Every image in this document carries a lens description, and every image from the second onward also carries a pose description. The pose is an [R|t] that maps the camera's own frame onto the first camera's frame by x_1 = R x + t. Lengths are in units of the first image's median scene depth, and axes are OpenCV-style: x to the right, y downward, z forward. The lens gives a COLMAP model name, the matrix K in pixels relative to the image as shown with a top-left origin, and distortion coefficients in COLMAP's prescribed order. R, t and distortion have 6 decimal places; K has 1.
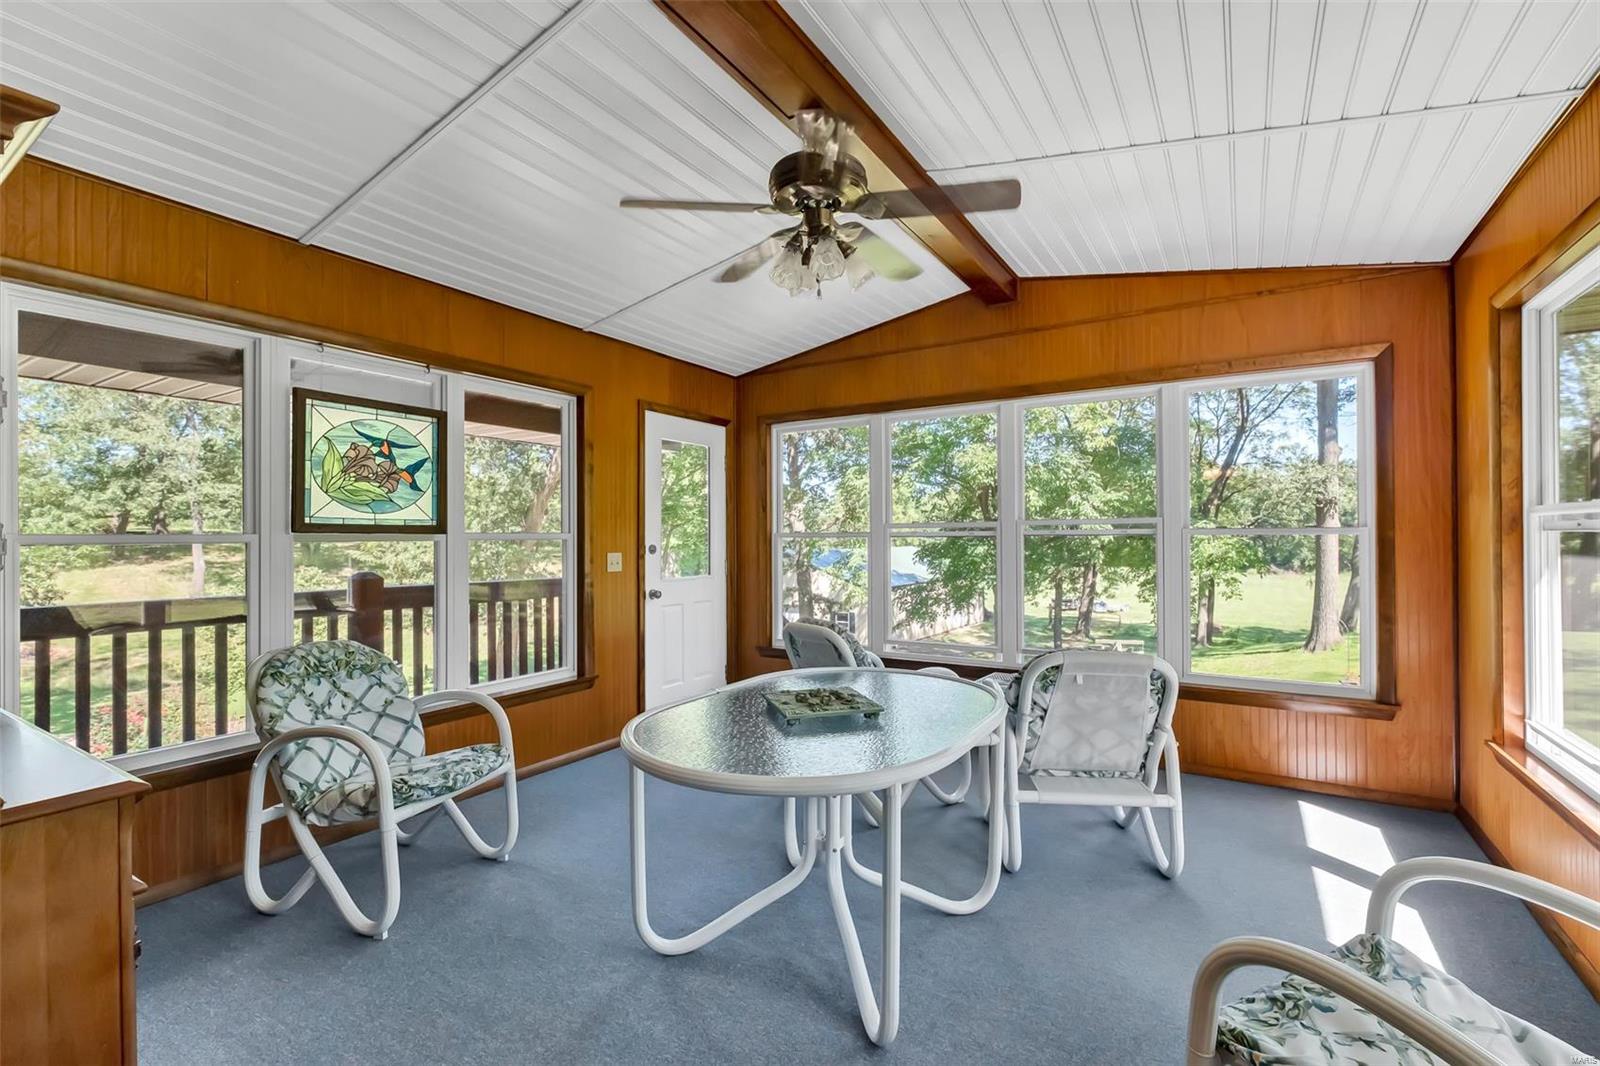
lens RADIAL K [[708.2, 0, 796.1], [0, 708.2, 534.3], [0, 0, 1]] dist [-0.005148, -0.000775]
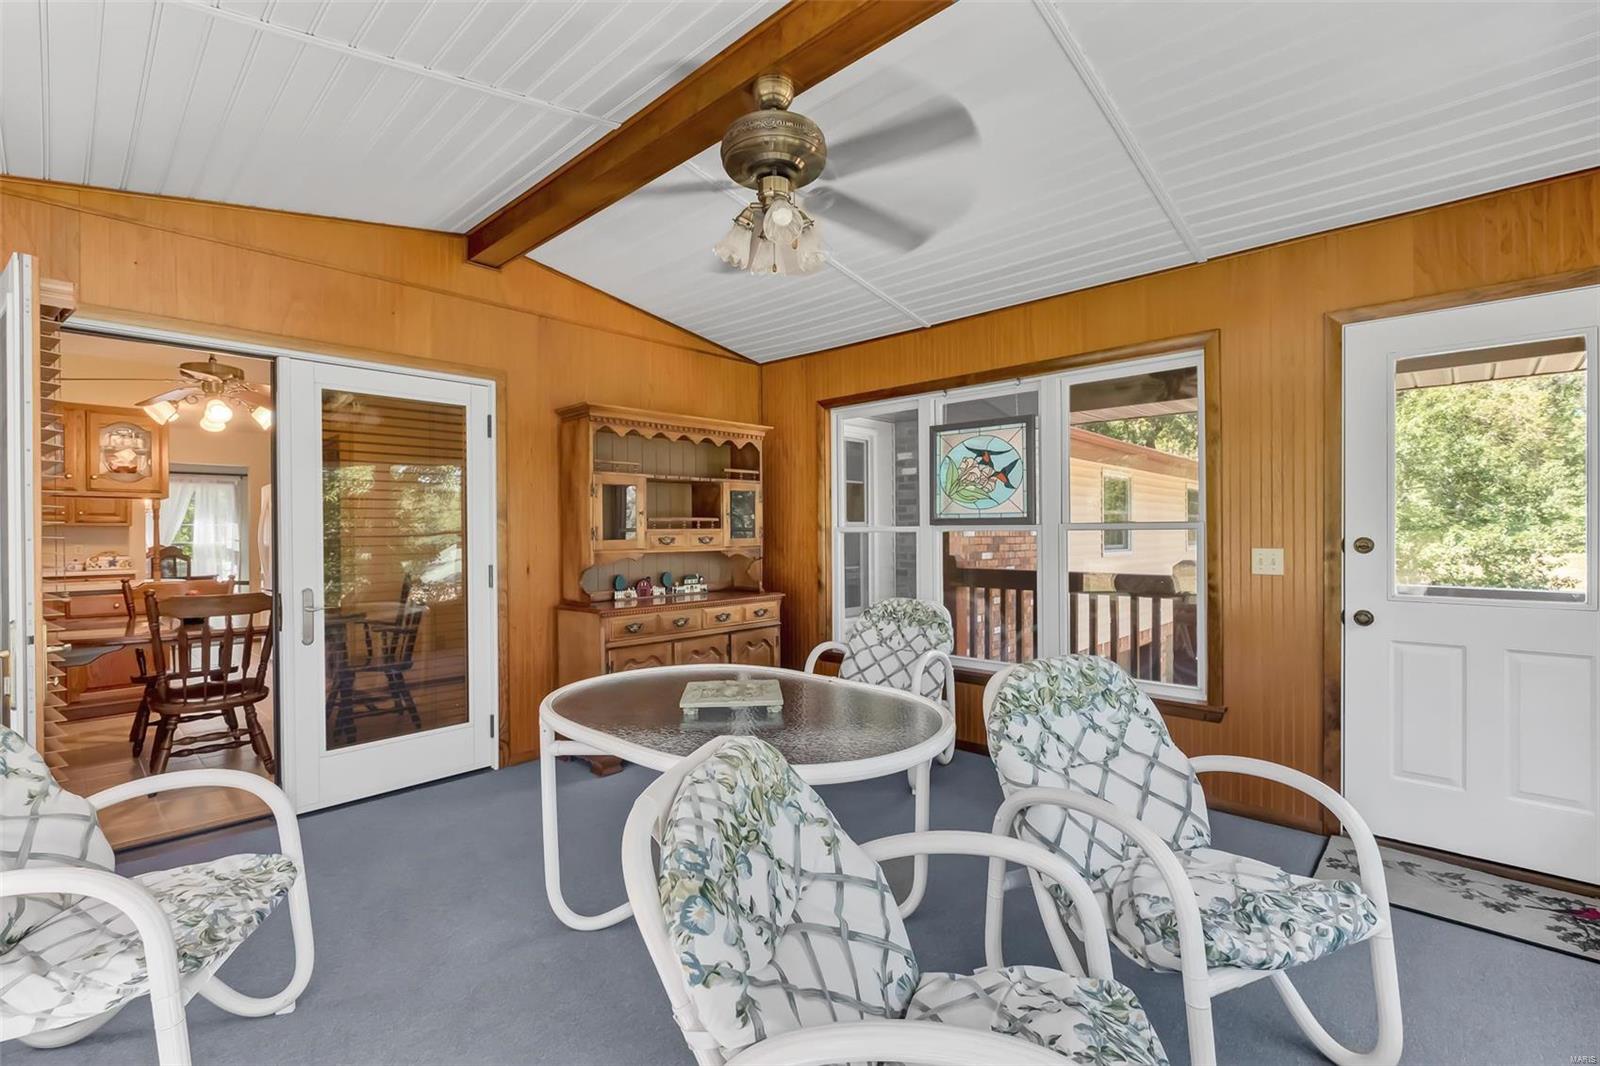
lens RADIAL K [[708.2, 0, 802.1], [0, 708.2, 534.0], [0, 0, 1]] dist [-0.005148, -0.000775]
pose [[-0.190938, 0.010102, -0.981550, 0.601153], [0.011407, 0.999902, 0.008072, 0.001021], [0.981536, -0.009656, -0.191035, 0.771009]]
